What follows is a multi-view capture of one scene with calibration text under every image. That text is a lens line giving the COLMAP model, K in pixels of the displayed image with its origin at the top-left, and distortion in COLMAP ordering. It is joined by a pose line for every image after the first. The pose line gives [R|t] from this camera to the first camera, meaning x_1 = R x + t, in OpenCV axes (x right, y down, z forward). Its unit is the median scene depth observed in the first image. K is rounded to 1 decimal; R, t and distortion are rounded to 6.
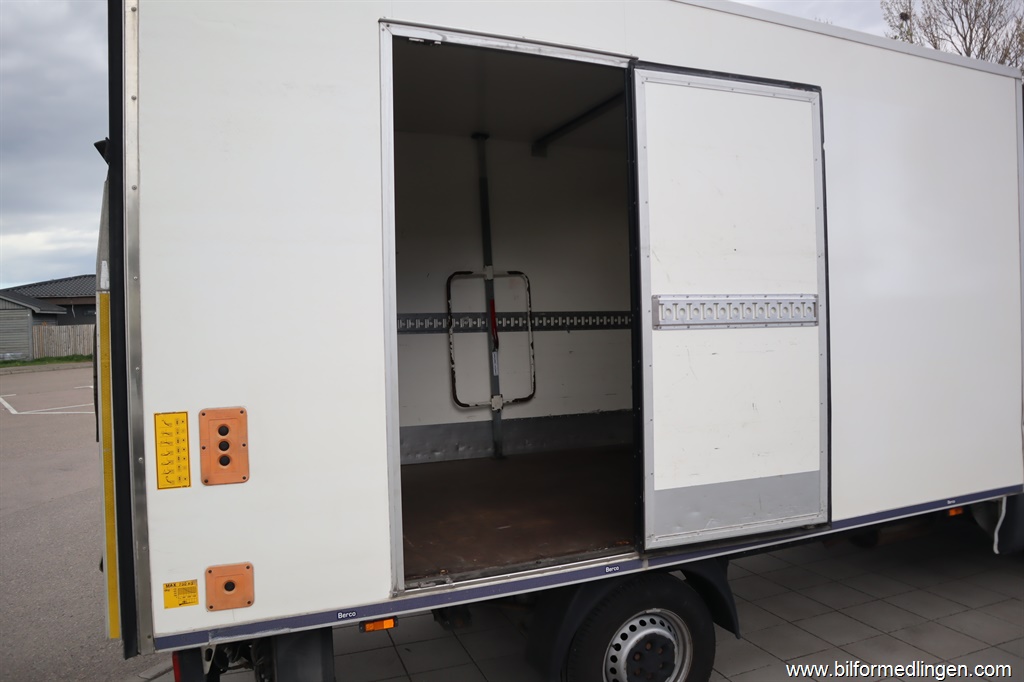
lens RADIAL K [[702.9, 0, 506.8], [0, 702.9, 339.4], [0, 0, 1]] dist [-0.111863, 0.060460]
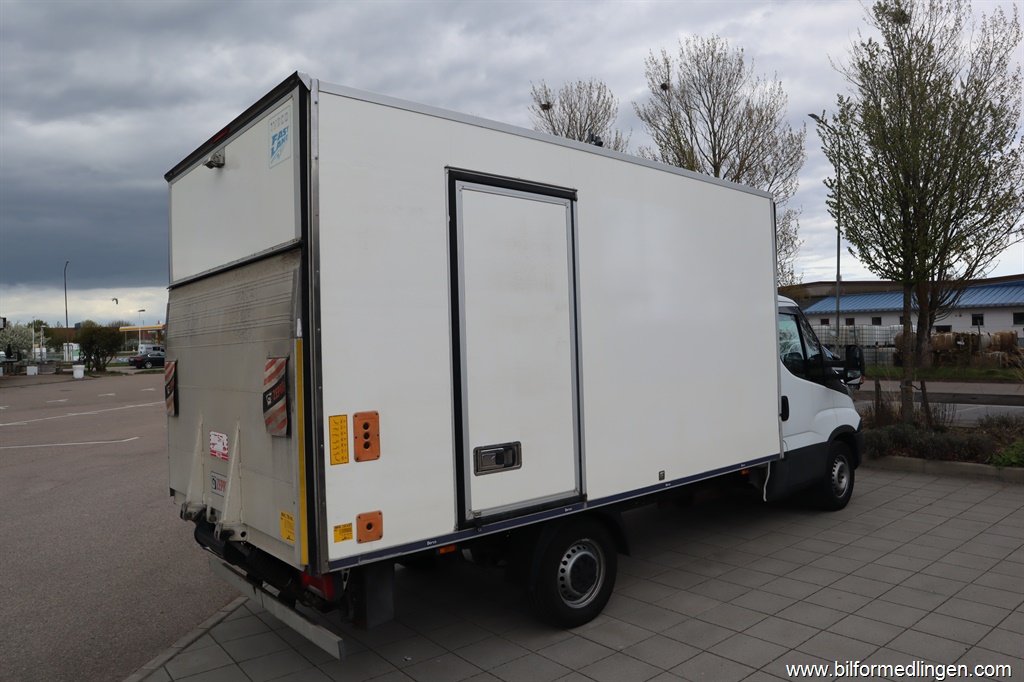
lens RADIAL K [[702.9, 0, 507.1], [0, 702.9, 339.0], [0, 0, 1]] dist [-0.111863, 0.060460]
pose [[0.950742, -0.000623, 0.309983, -0.509858], [0.012368, 0.999278, -0.035924, -0.004691], [-0.309737, 0.037988, 0.950063, -0.527429]]
